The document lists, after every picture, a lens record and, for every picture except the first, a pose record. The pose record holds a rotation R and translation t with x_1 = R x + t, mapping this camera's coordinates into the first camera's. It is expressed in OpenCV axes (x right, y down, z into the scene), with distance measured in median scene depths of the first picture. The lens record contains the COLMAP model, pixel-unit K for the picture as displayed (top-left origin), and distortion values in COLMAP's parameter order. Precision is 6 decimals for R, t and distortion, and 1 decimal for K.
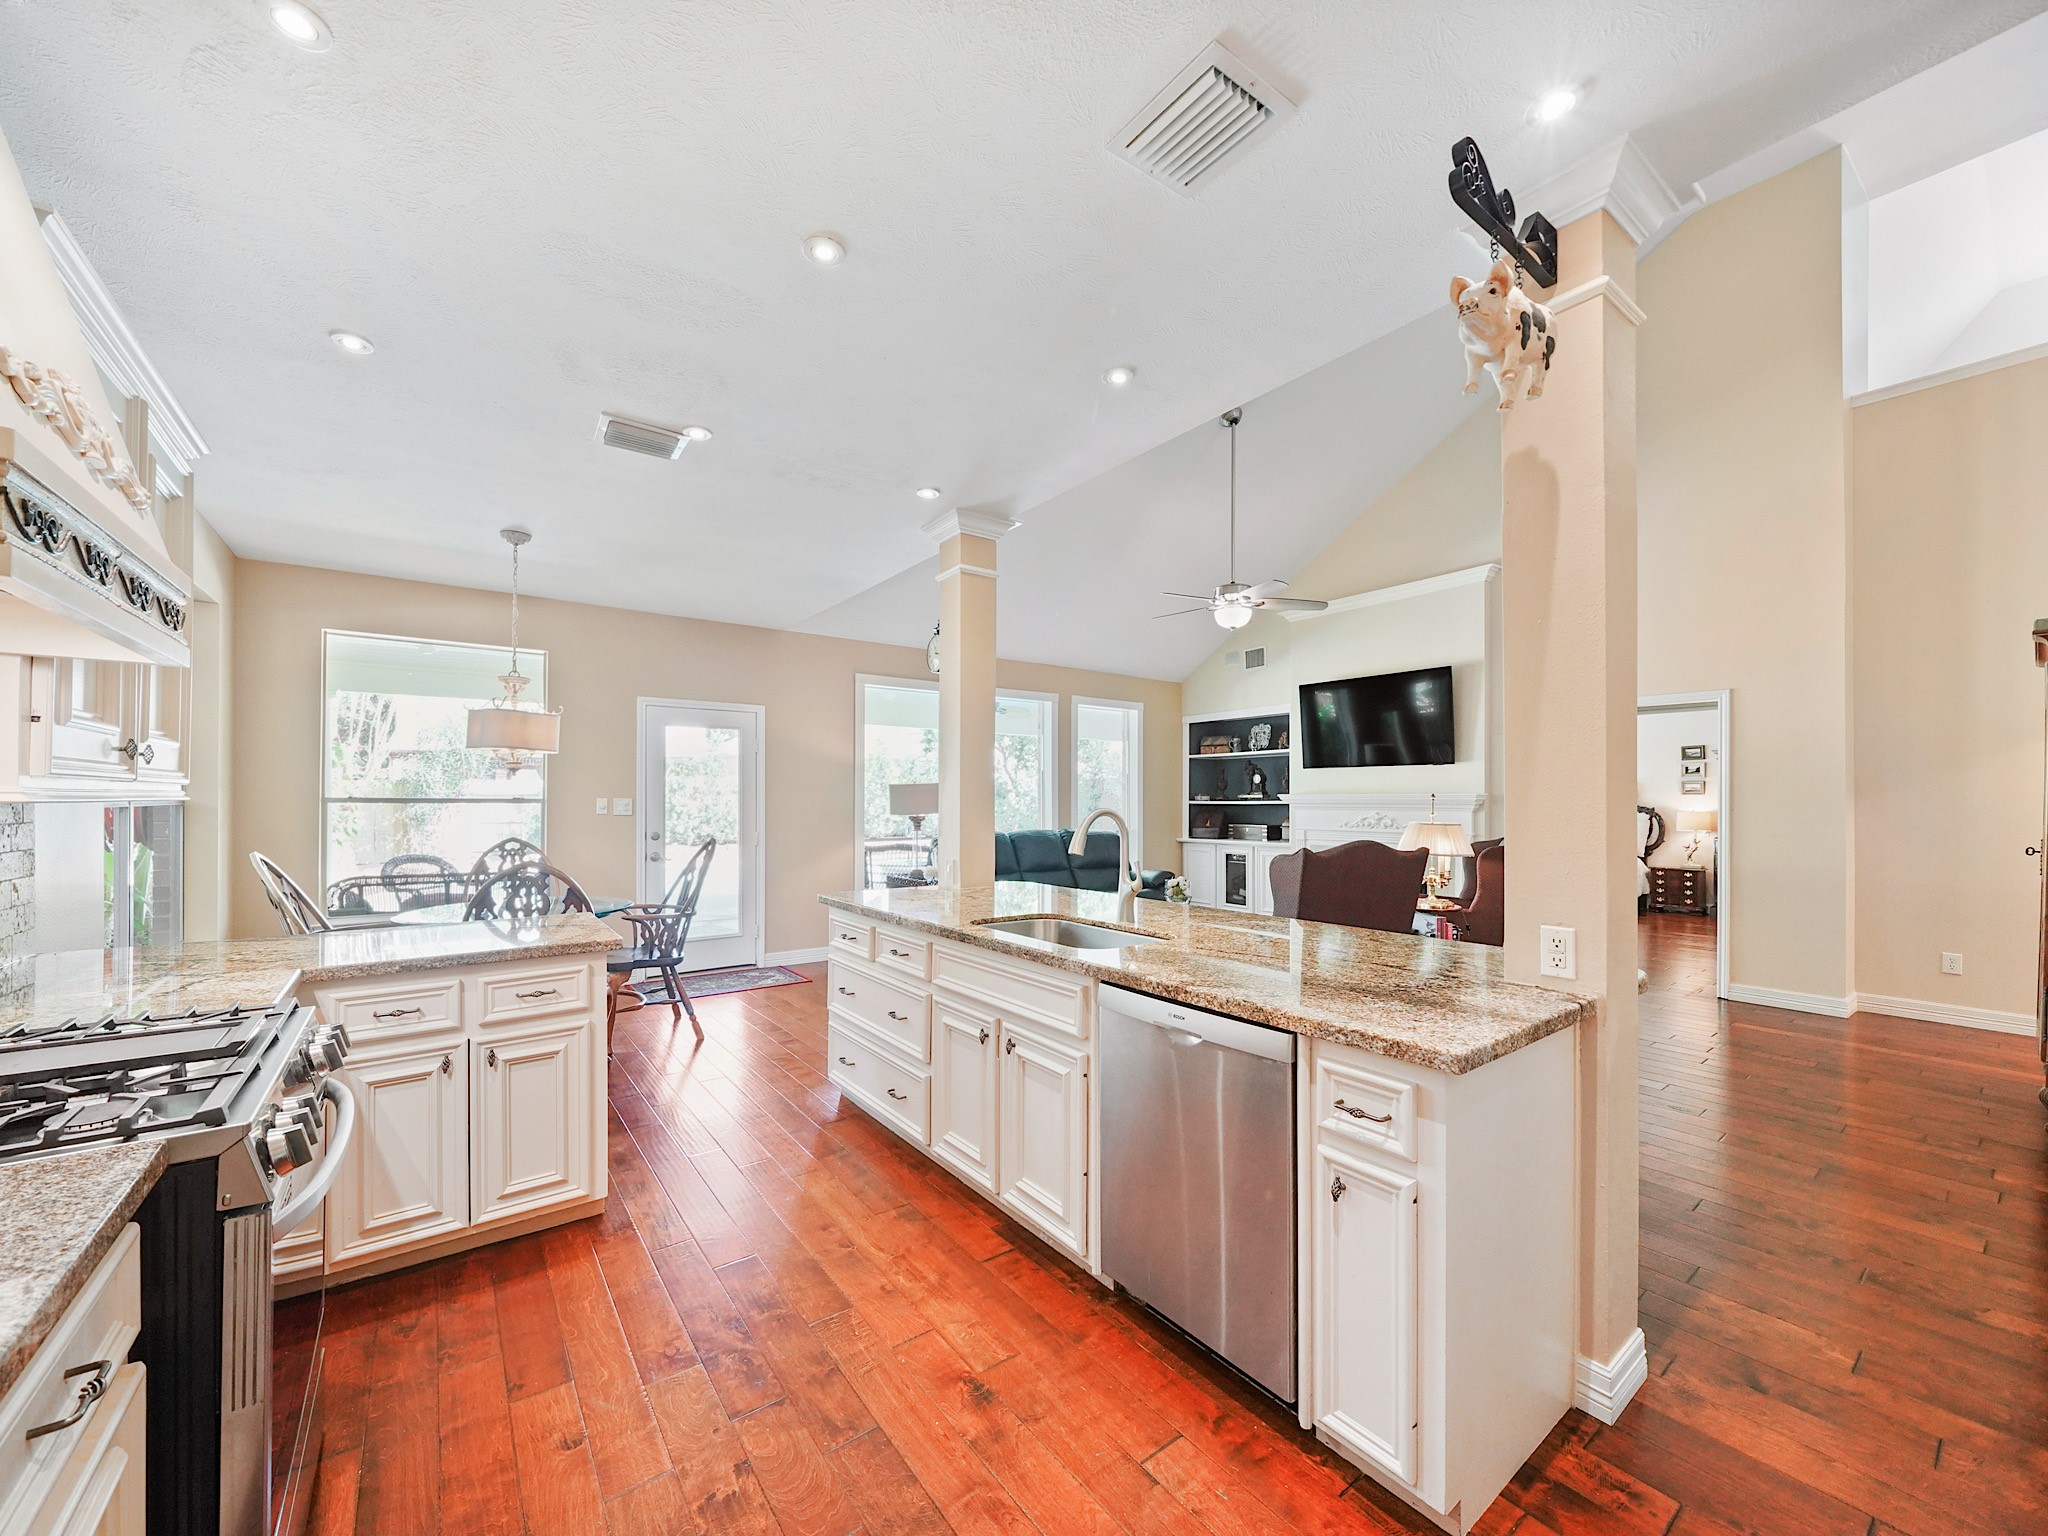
lens RADIAL K [[791.3, 0, 1024.7], [0, 791.3, 787.3], [0, 0, 1]] dist [-0.001254, -0.000264]
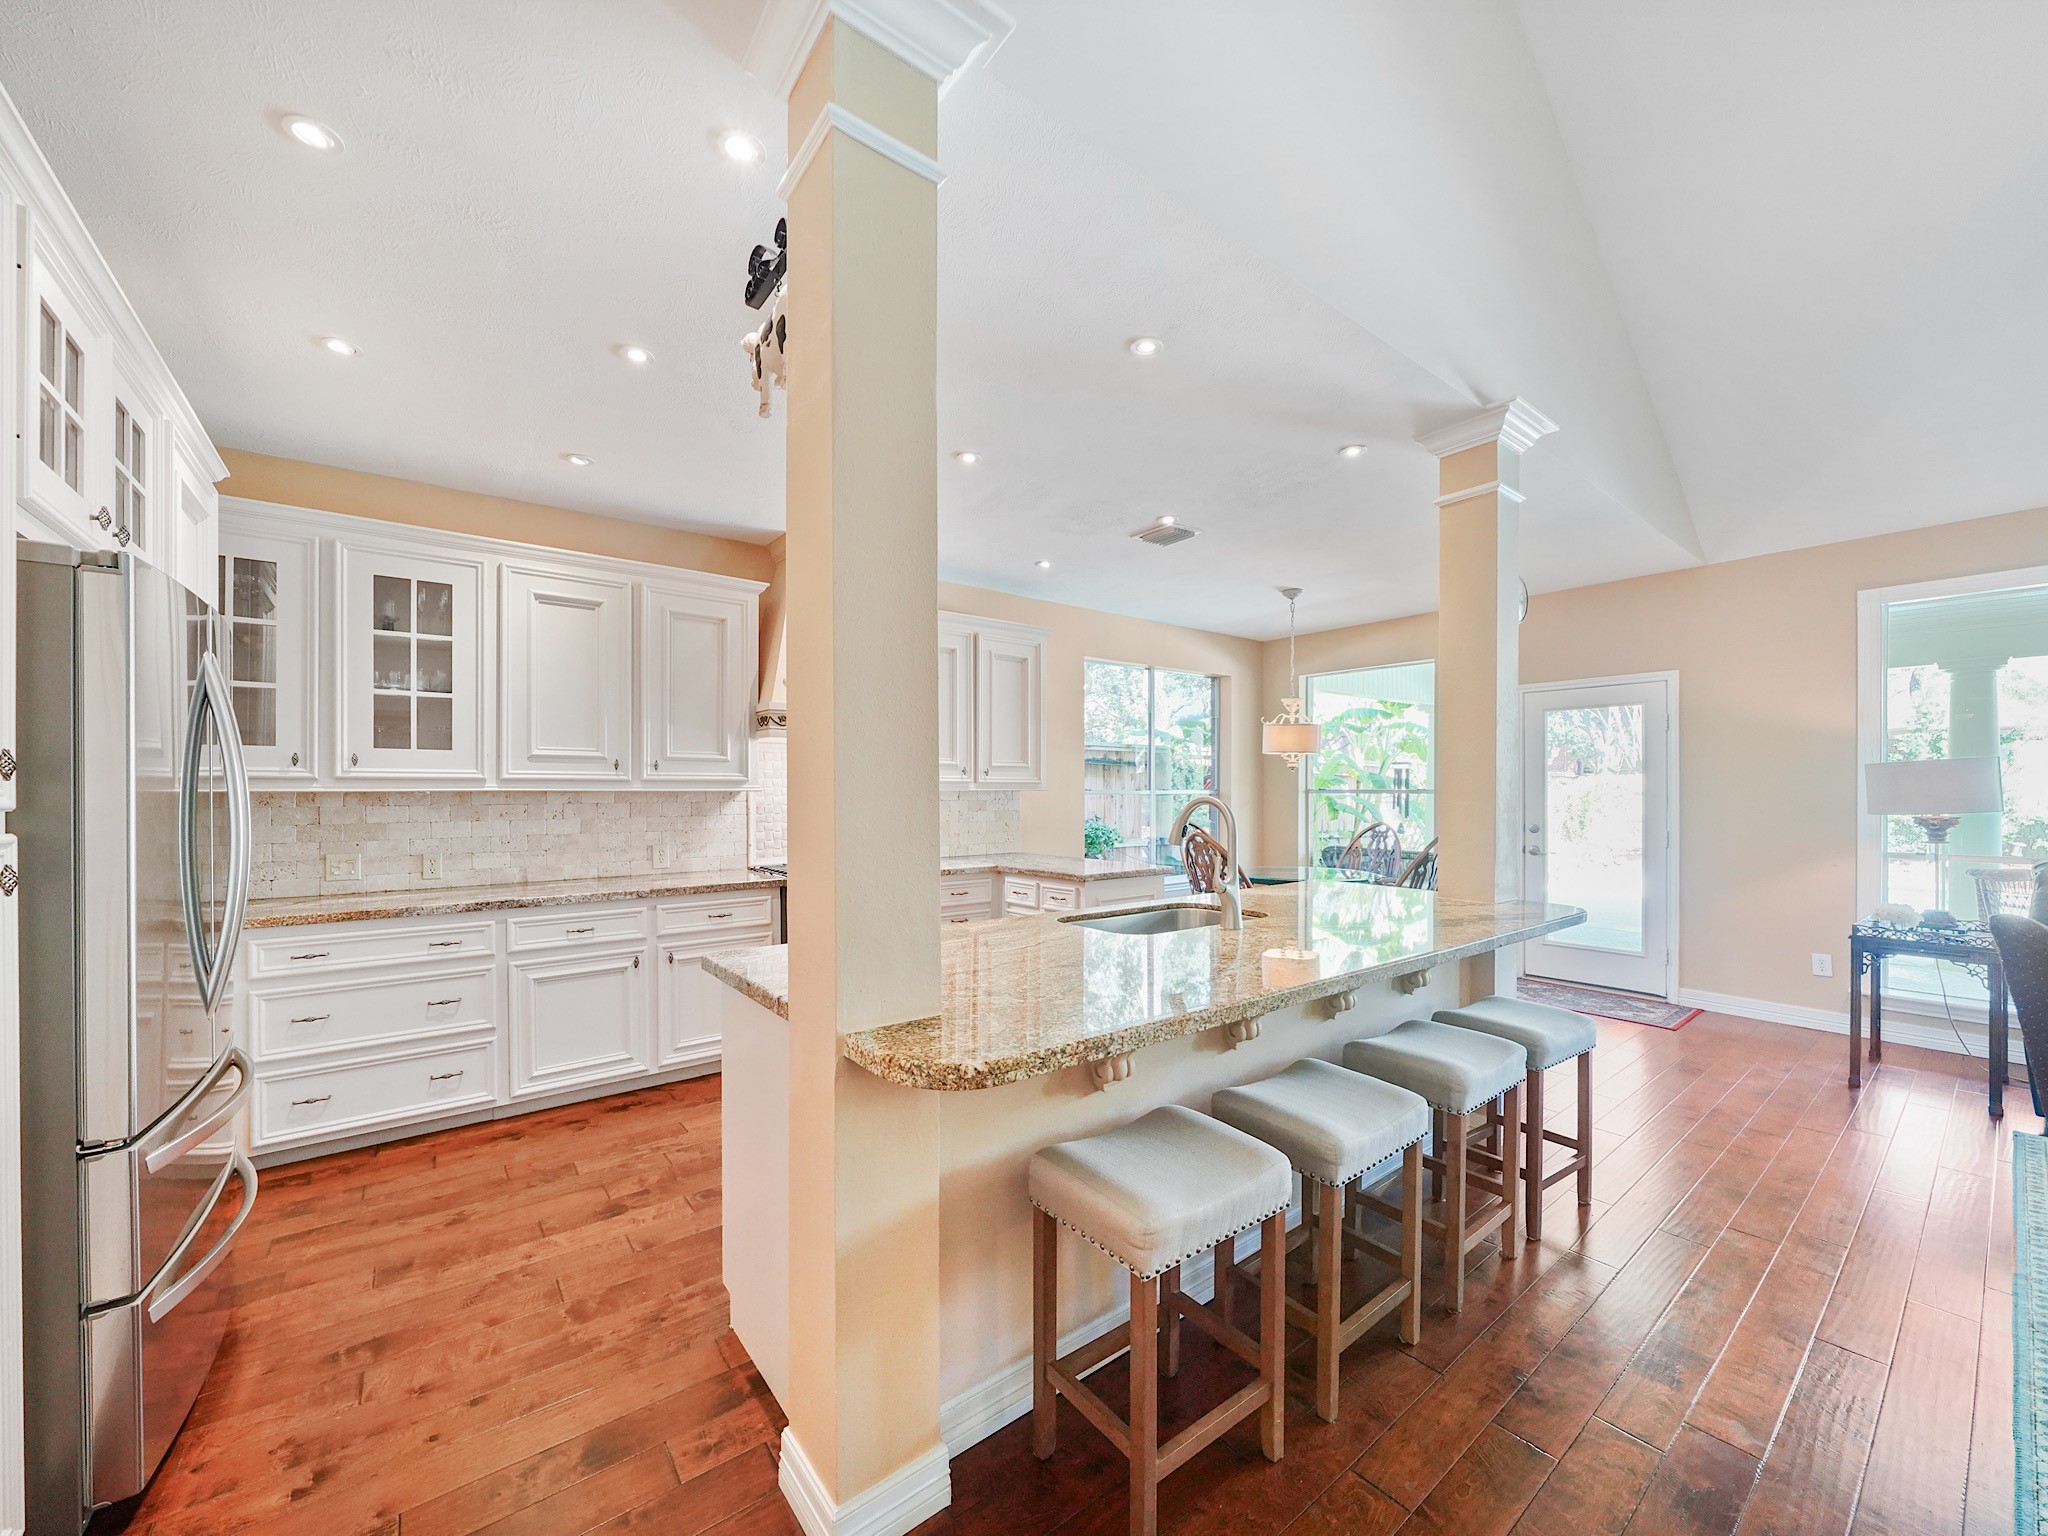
lens RADIAL K [[791.3, 0, 1024.7], [0, 791.3, 787.3], [0, 0, 1]] dist [-0.001254, -0.000264]
pose [[0.013200, -0.007276, -0.999886, 0.402049], [0.015186, 0.999860, -0.007076, 0.007519], [0.999798, -0.015091, 0.013309, 0.312134]]
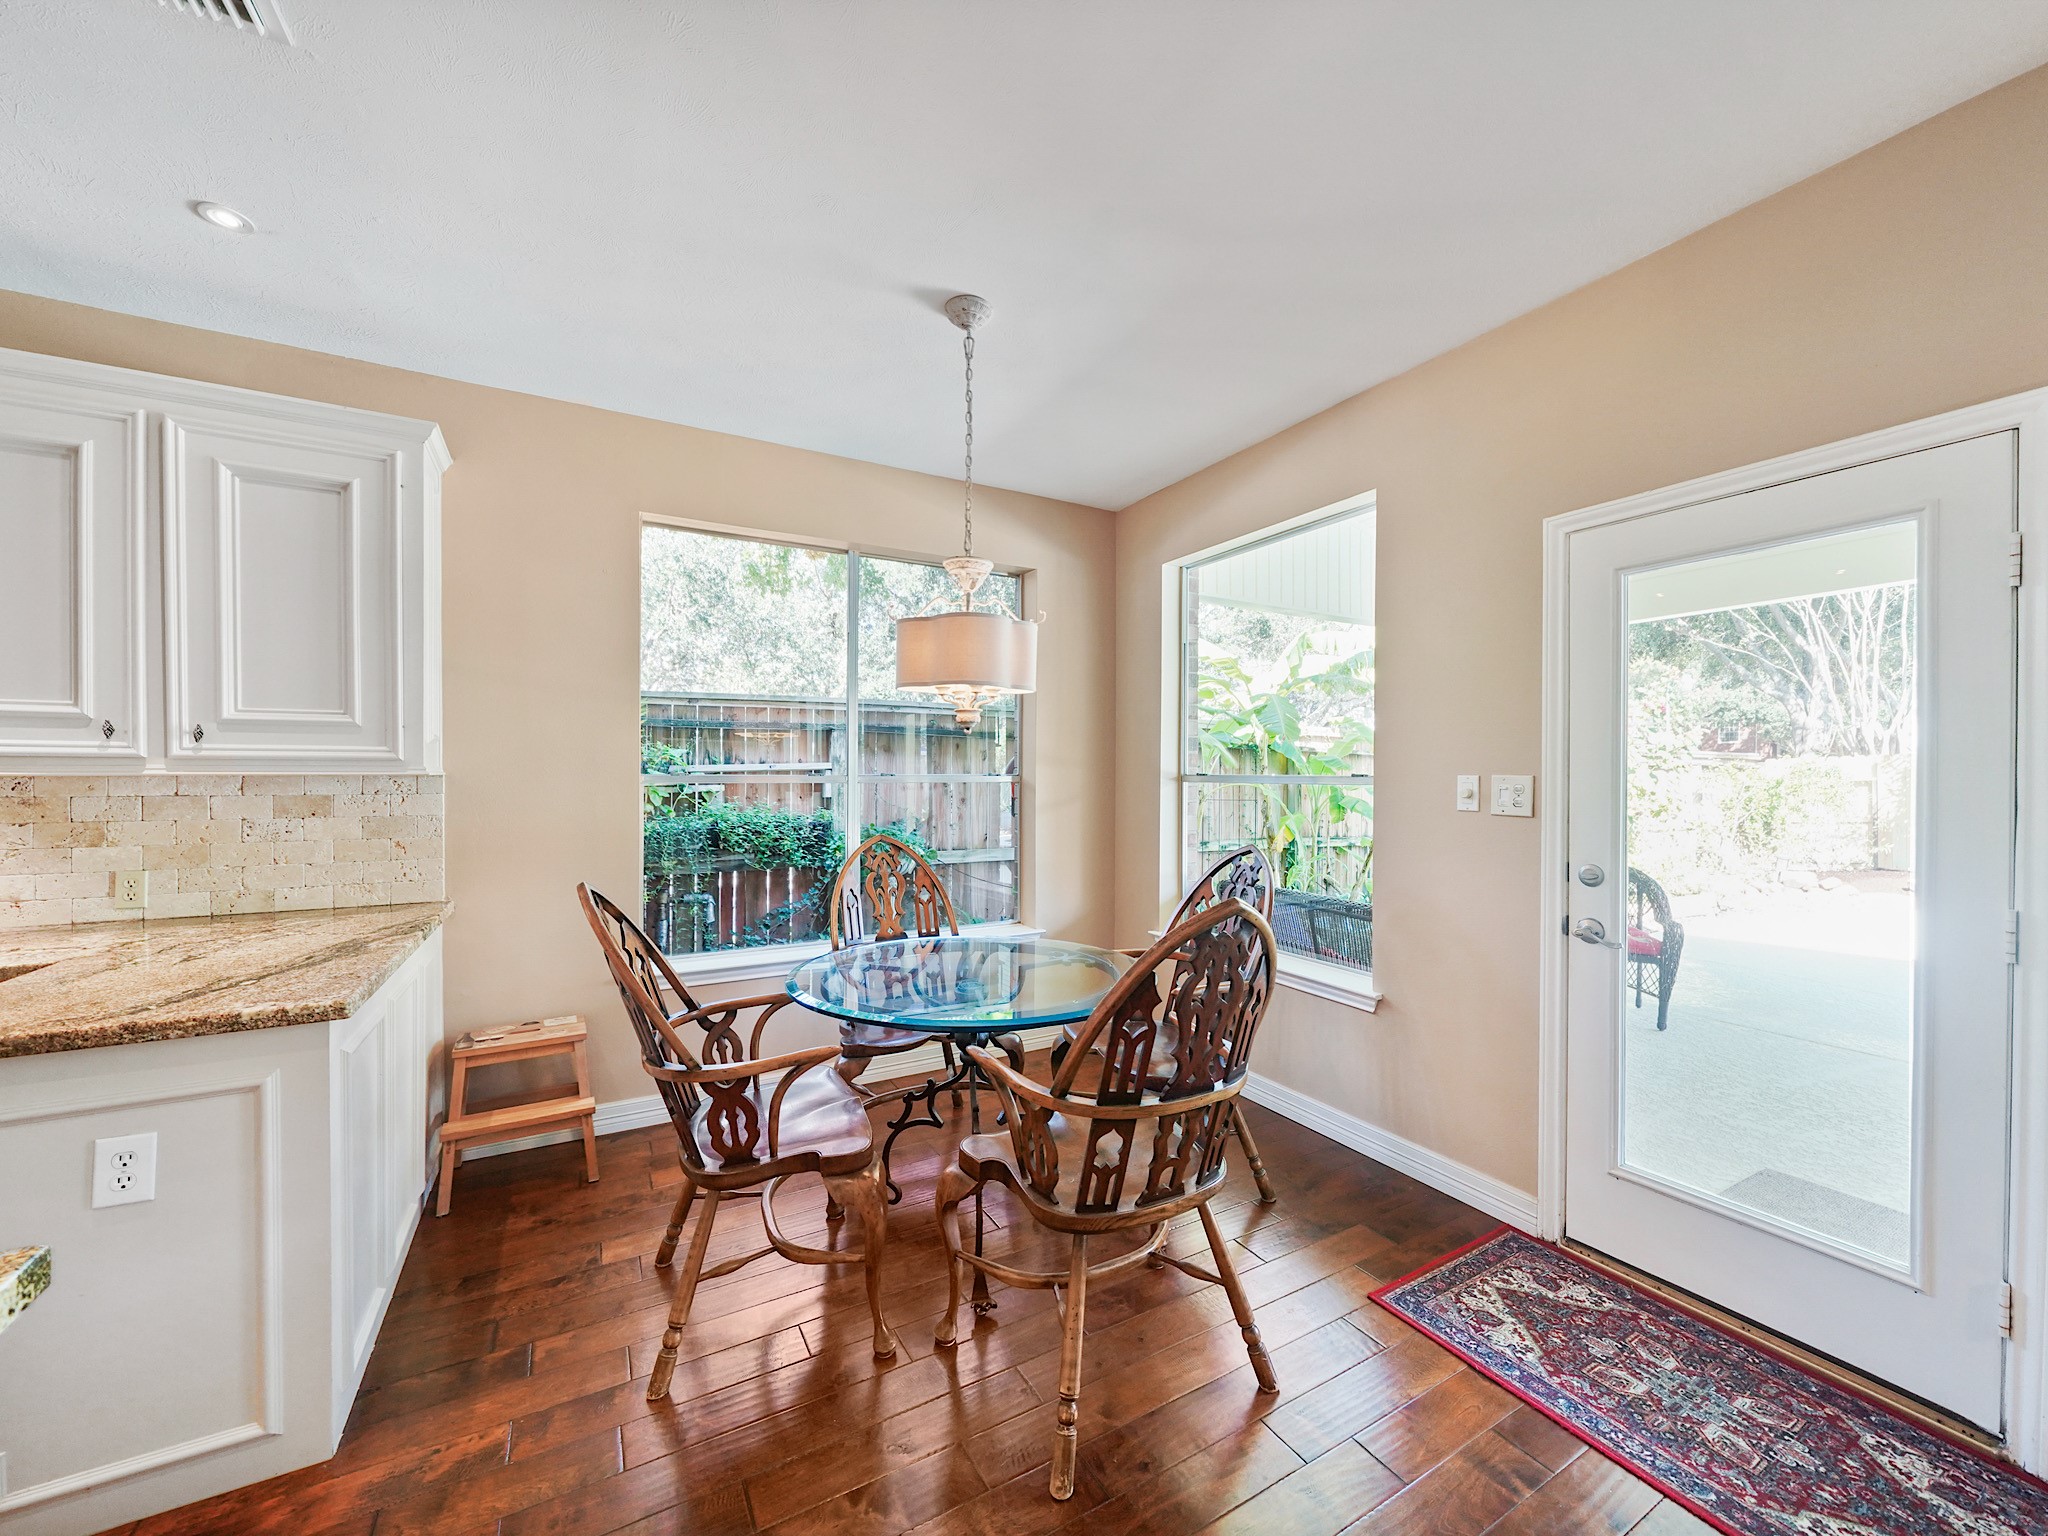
lens RADIAL K [[791.3, 0, 1024.7], [0, 791.3, 787.3], [0, 0, 1]] dist [-0.001254, -0.000264]
pose [[-0.134904, 0.009816, -0.990810, -0.049745], [0.012030, 0.999893, 0.008268, 0.011480], [0.990786, -0.010804, -0.135008, 0.656373]]
